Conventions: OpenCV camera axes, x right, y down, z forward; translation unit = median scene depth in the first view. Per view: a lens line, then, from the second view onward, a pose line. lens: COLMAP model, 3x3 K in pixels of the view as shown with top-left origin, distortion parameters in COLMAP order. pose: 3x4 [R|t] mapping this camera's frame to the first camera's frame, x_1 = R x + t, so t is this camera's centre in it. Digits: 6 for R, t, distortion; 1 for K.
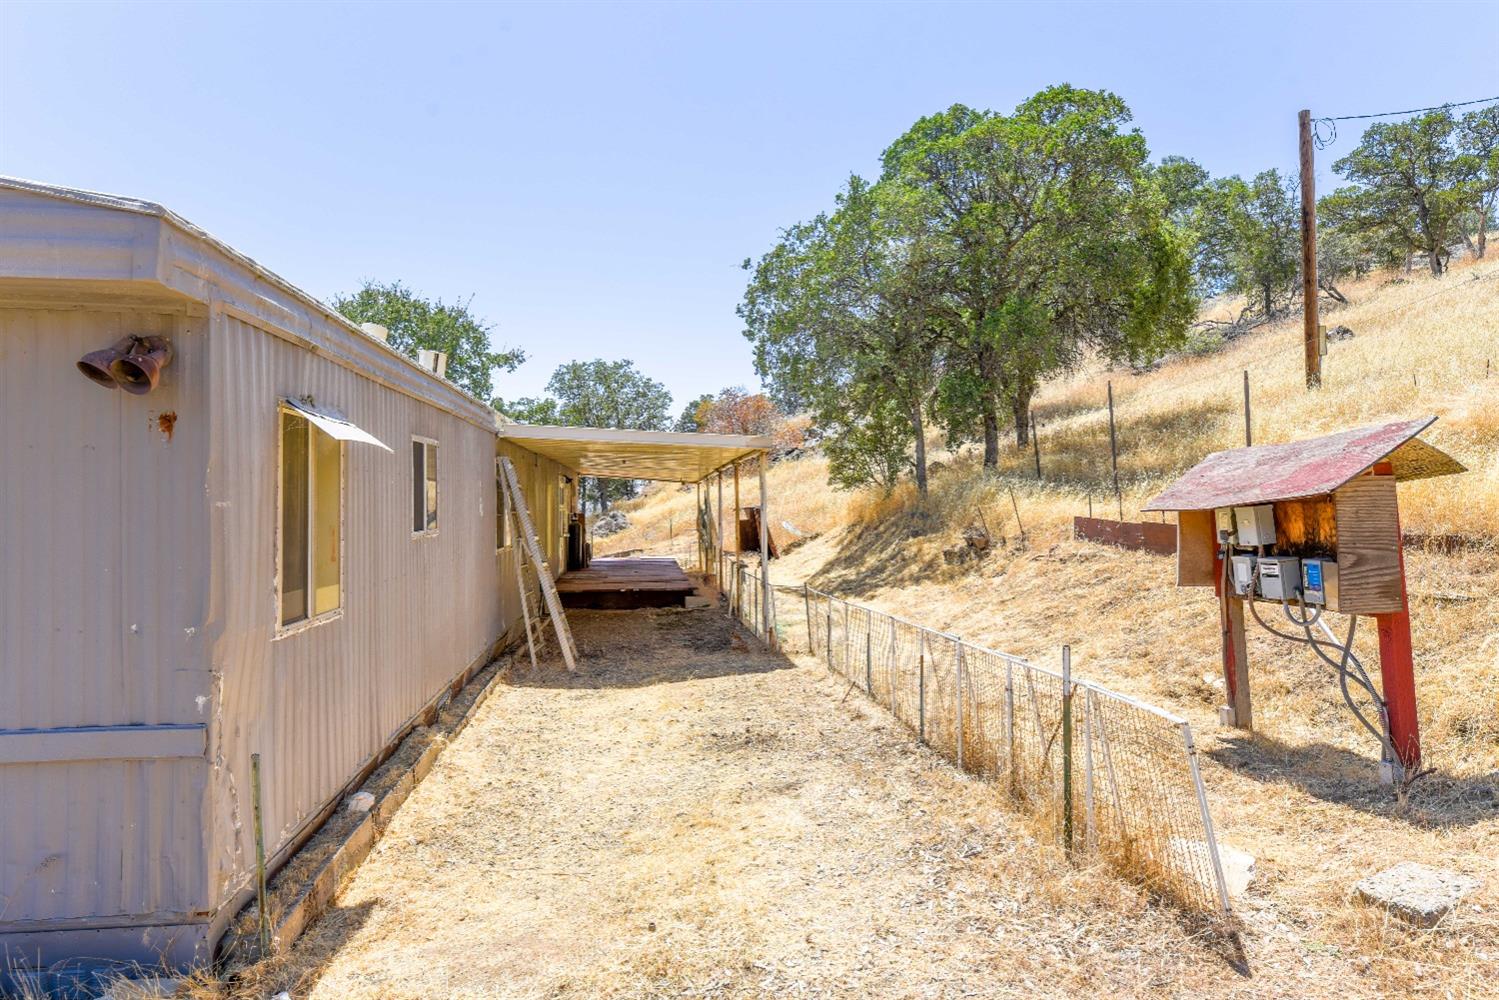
lens RADIAL K [[850.3, 0, 744.2], [0, 850.3, 502.5], [0, 0, 1]] dist [0.012644, -0.004227]
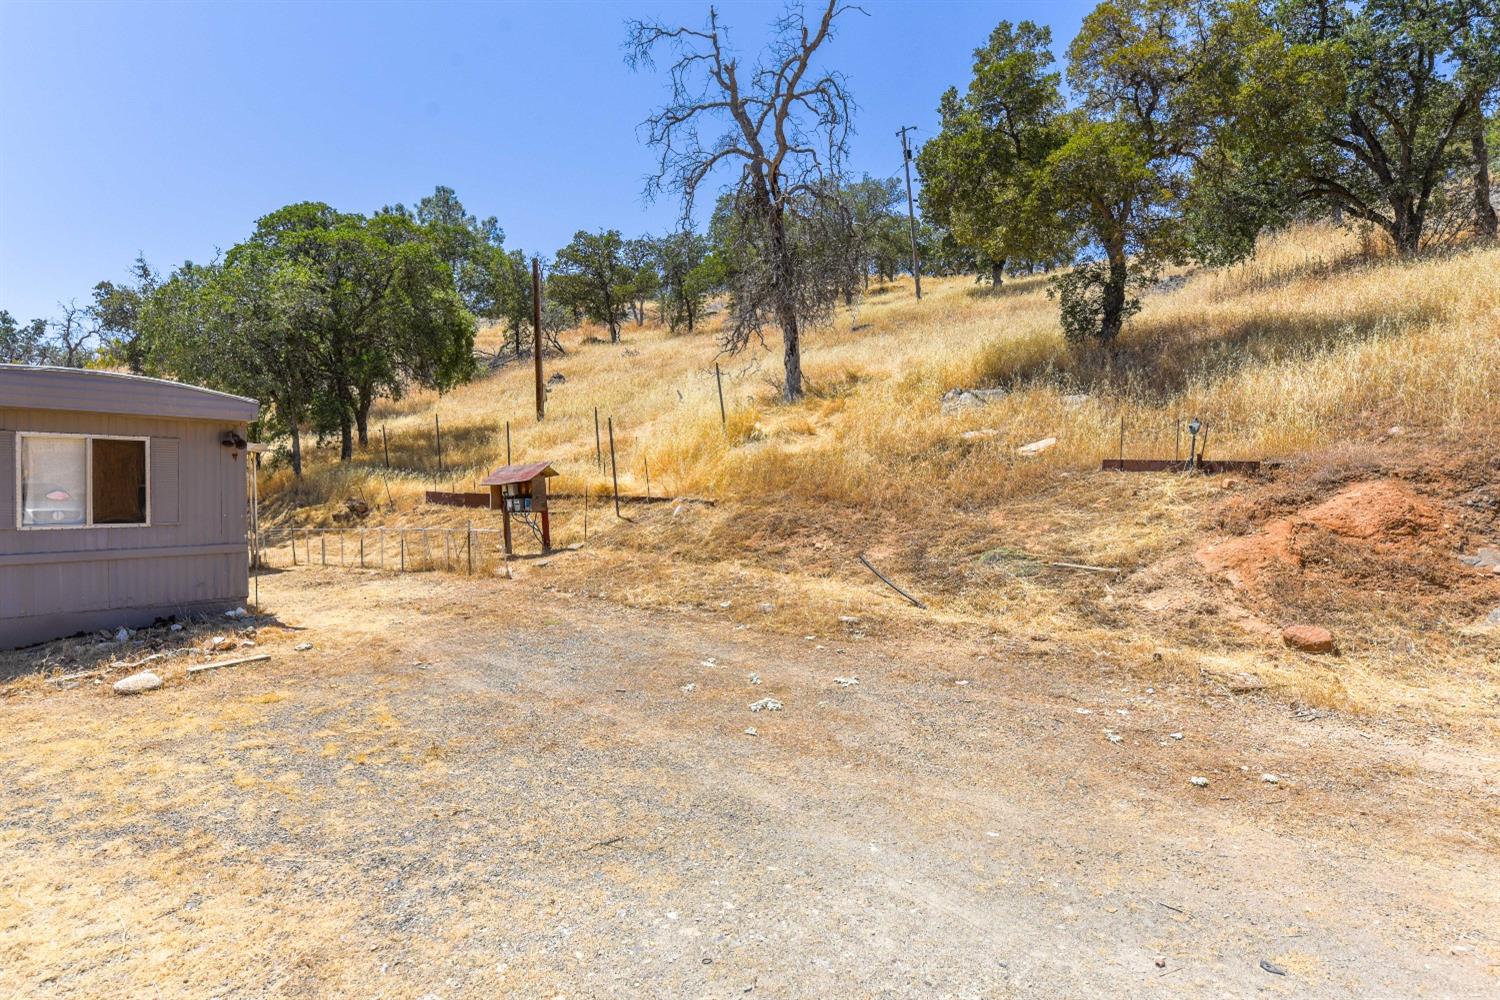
lens RADIAL K [[850.8, 0, 744.7], [0, 850.8, 502.5], [0, 0, 1]] dist [0.012644, -0.004227]
pose [[0.689704, -0.009839, 0.724024, -0.341815], [-0.003608, 0.999849, 0.017024, 0.005109], [-0.724082, -0.014354, 0.689564, -0.562325]]
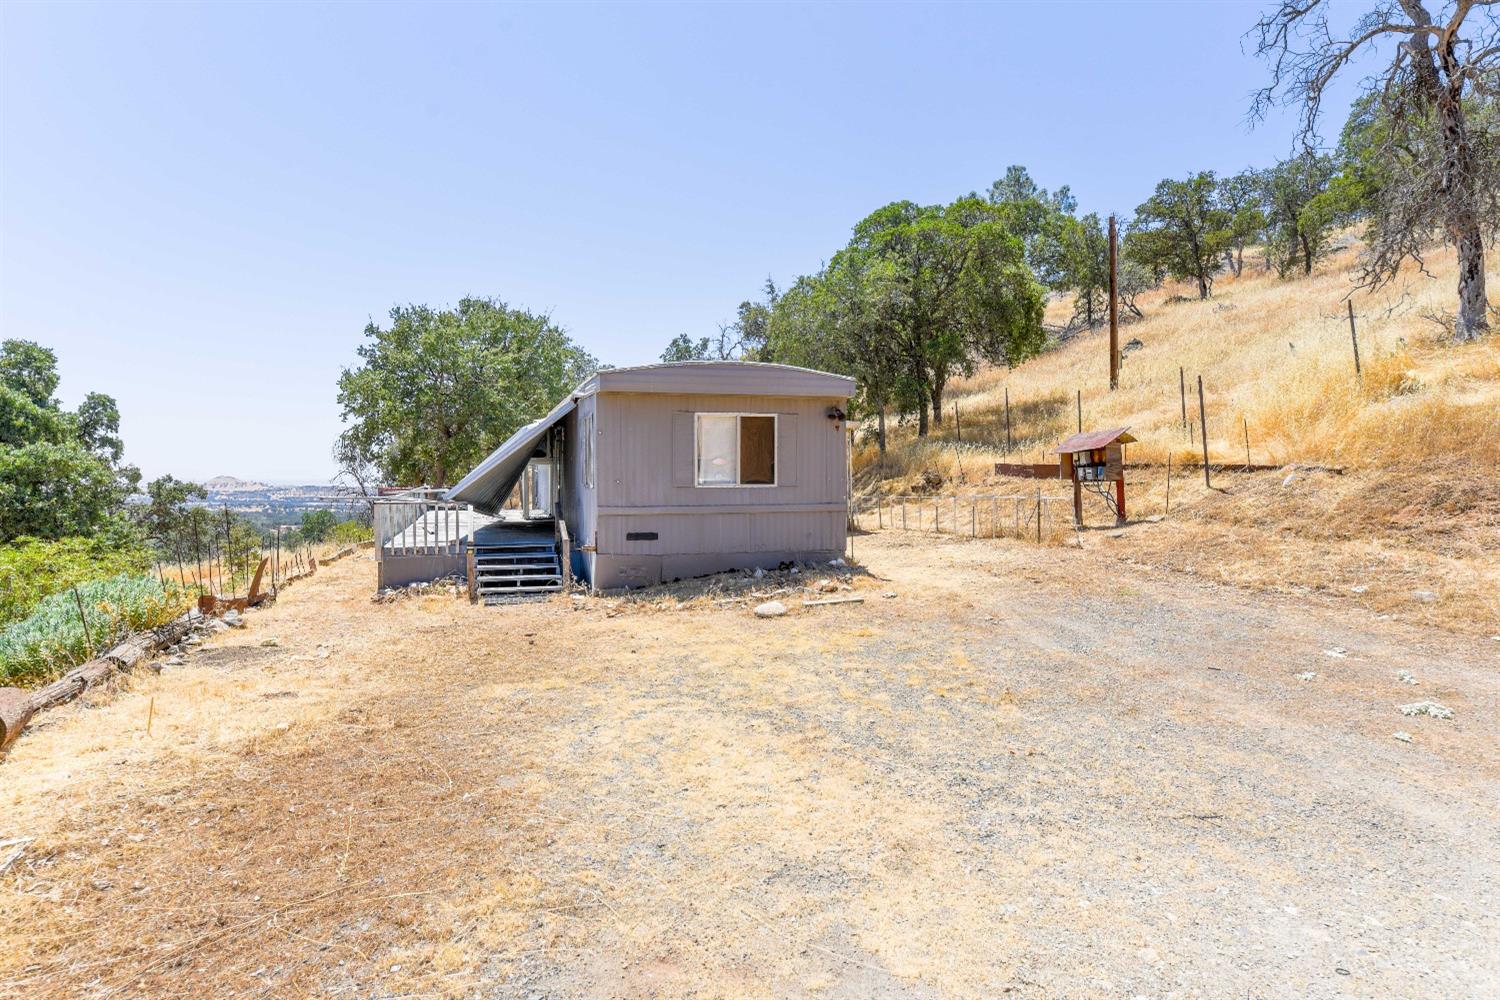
lens RADIAL K [[850.8, 0, 744.7], [0, 850.8, 502.5], [0, 0, 1]] dist [0.012644, -0.004227]
pose [[0.985768, -0.008592, 0.167894, -0.345408], [0.001649, 0.999139, 0.041450, 0.017342], [-0.168105, -0.040583, 0.984933, -0.560130]]
